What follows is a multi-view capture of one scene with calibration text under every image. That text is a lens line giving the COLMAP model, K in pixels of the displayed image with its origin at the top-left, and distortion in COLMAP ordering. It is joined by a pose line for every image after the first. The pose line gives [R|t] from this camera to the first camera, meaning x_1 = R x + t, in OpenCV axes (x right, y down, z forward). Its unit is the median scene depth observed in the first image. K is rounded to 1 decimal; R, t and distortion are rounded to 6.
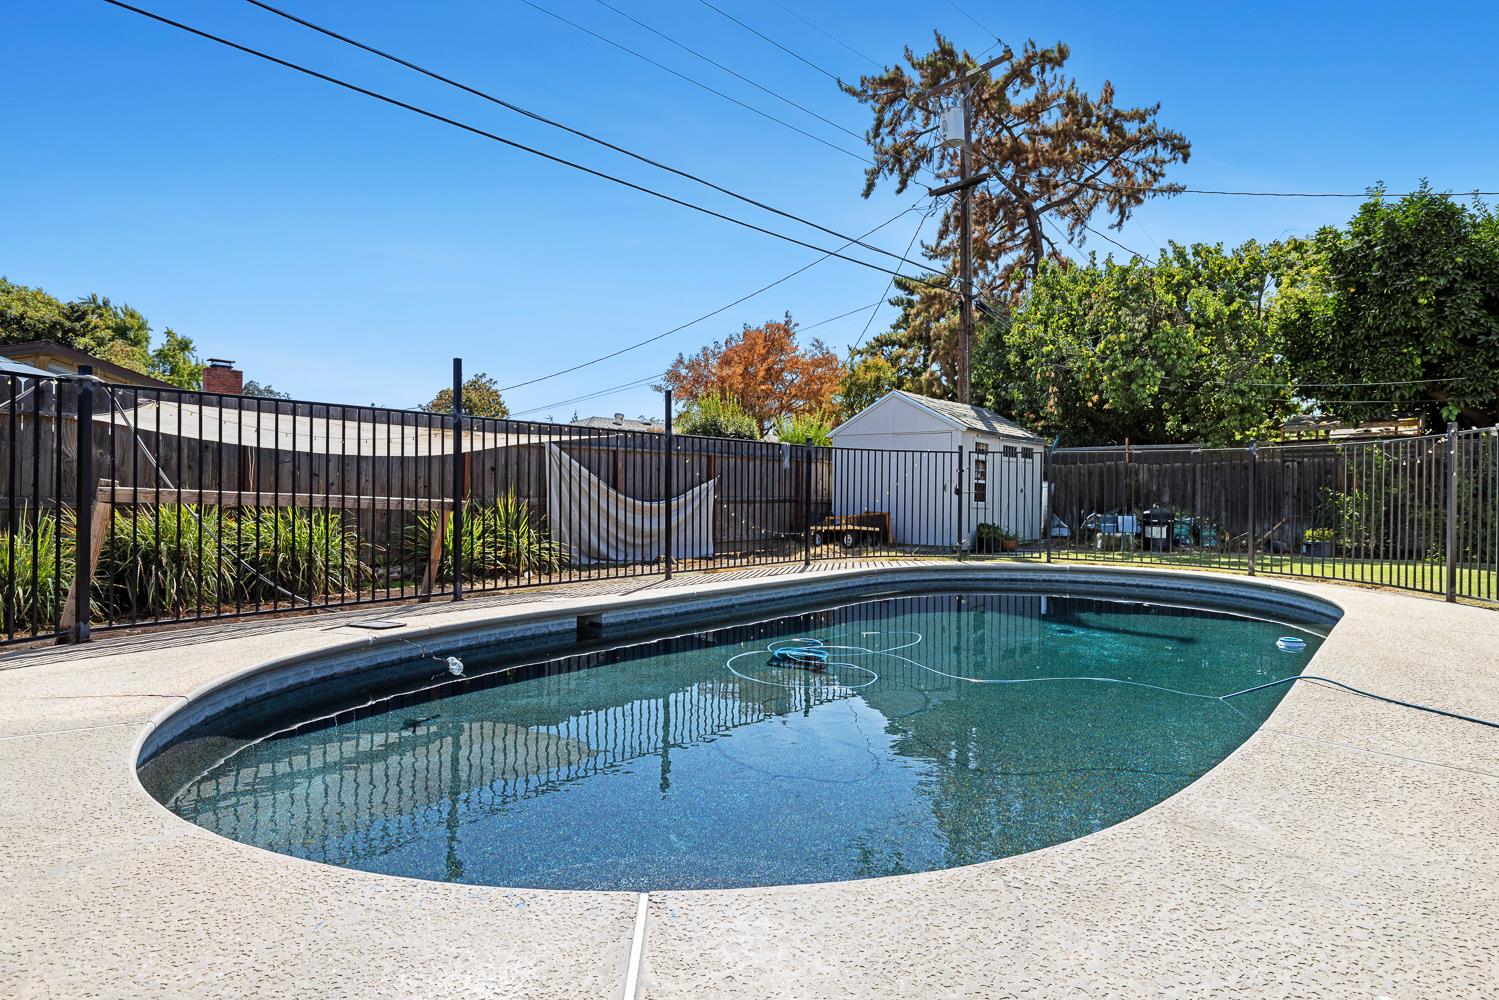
lens RADIAL K [[799.7, 0, 749.5], [0, 799.7, 500.0], [0, 0, 1]] dist [-0.002355, 0.020470]
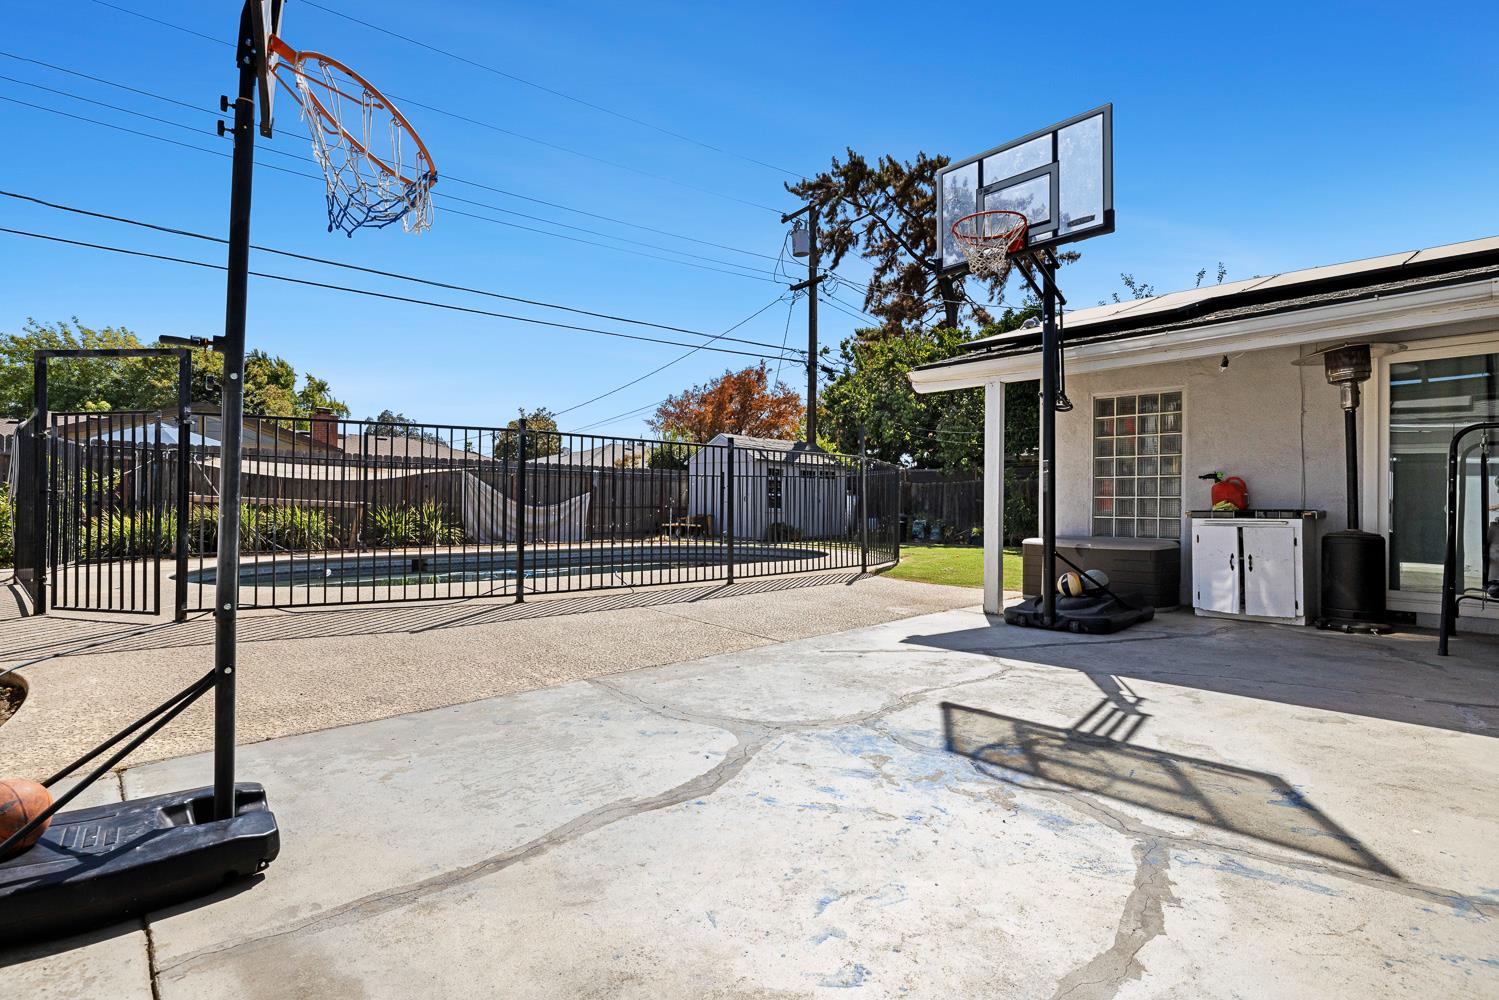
lens RADIAL K [[715.5, 0, 751.6], [0, 715.5, 504.1], [0, 0, 1]] dist [0.000936, -0.000062]
pose [[0.996325, 0.002721, -0.085610, 0.146788], [-0.003670, 0.999934, -0.010929, 0.003935], [0.085575, 0.011203, 0.996269, -0.135683]]
